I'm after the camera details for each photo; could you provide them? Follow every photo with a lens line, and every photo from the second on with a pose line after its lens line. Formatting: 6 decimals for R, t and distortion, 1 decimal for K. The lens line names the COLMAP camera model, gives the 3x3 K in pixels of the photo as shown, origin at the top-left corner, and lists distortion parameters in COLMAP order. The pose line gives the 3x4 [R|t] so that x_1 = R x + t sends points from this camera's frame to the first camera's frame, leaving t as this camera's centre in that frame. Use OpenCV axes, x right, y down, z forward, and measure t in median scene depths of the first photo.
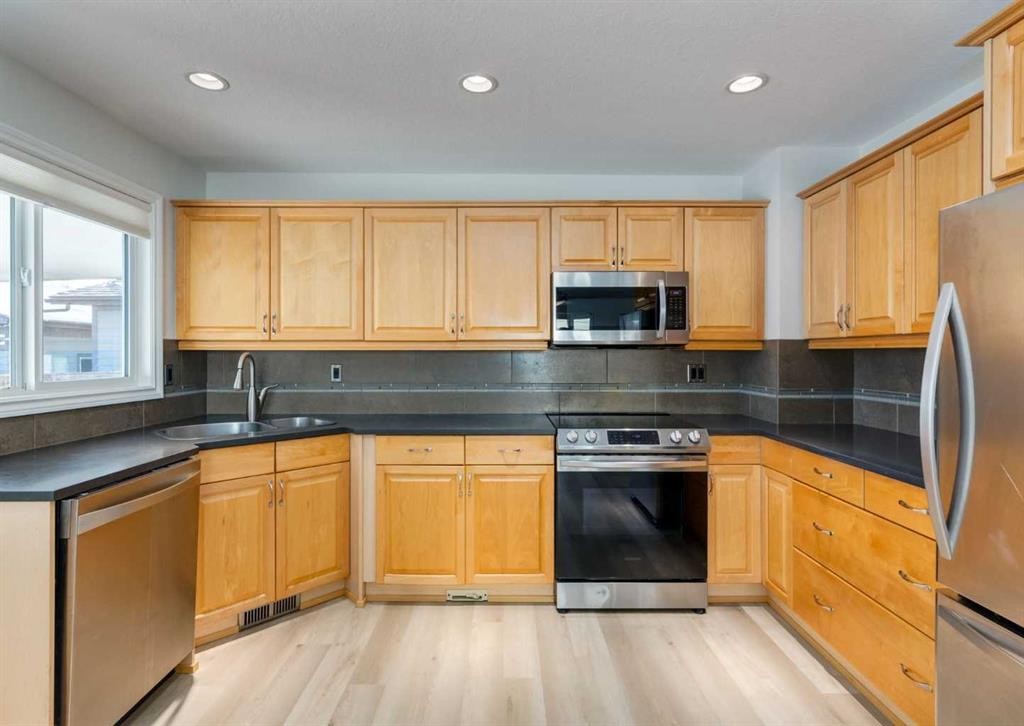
lens RADIAL K [[505.4, 0, 513.4], [0, 505.4, 354.6], [0, 0, 1]] dist [0.001293, -0.000093]
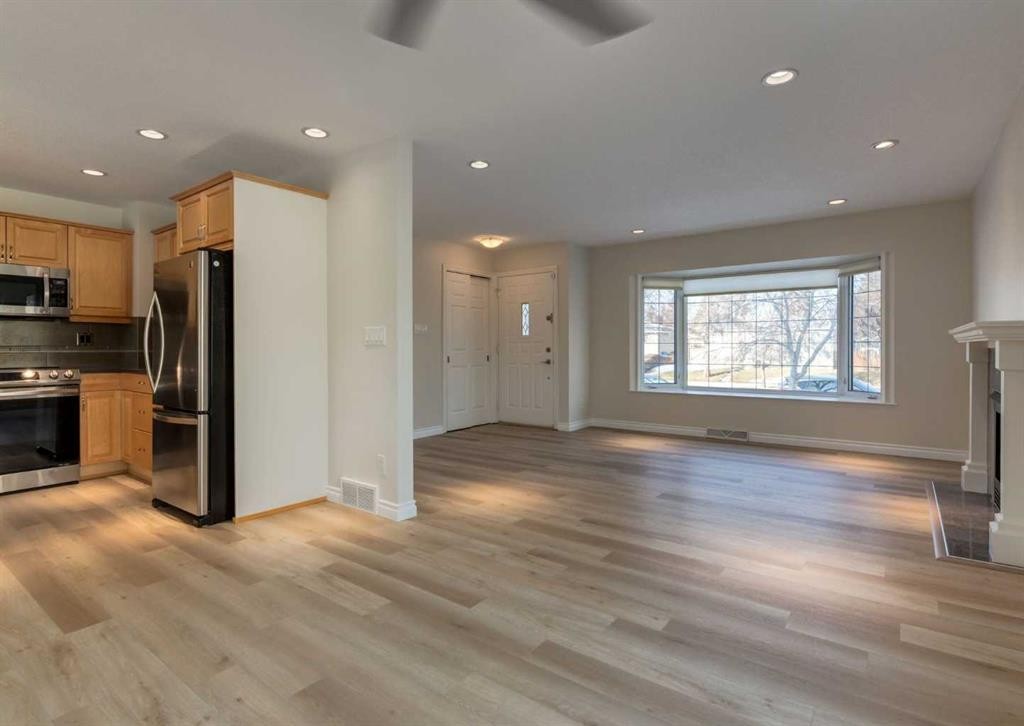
lens RADIAL K [[515.7, 0, 507.5], [0, 515.7, 347.9], [0, 0, 1]] dist [-0.002021, -0.000481]
pose [[0.614499, -0.001344, 0.788917, -0.071141], [0.002065, 0.999998, 0.000095, 0.080425], [-0.788915, 0.001571, 0.614500, -1.068505]]
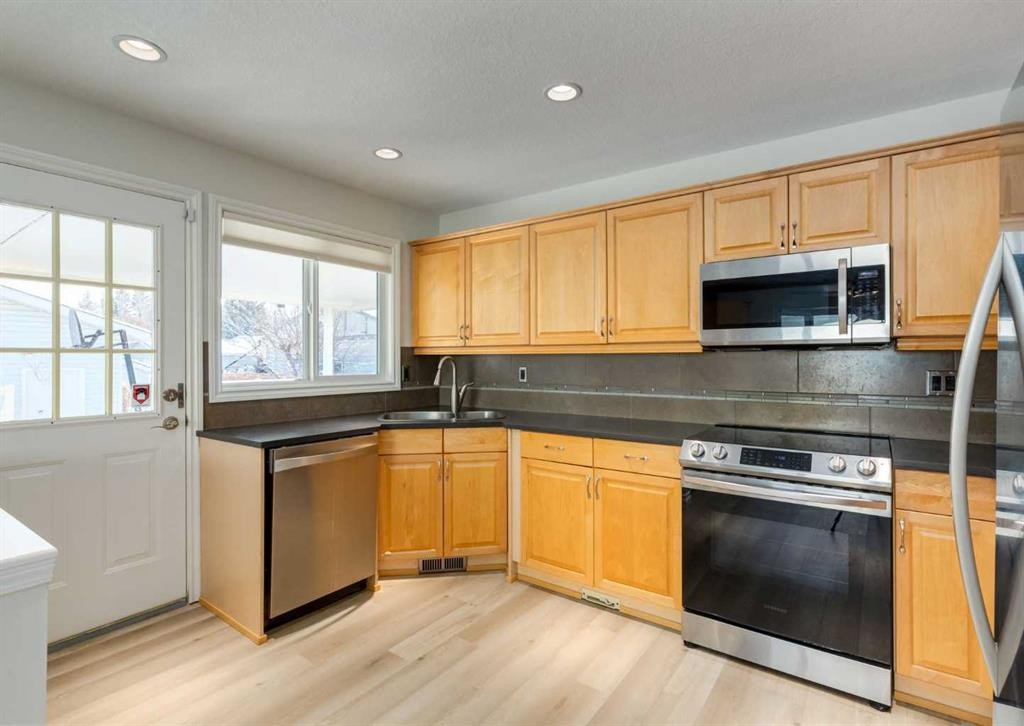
lens RADIAL K [[510.9, 0, 516.6], [0, 510.9, 357.2], [0, 0, 1]] dist [-0.001019, -0.000540]
pose [[0.805245, -0.004143, -0.592928, 0.378424], [0.001021, 0.999984, -0.005602, 0.005356], [0.592942, 0.003905, 0.805236, 0.090803]]
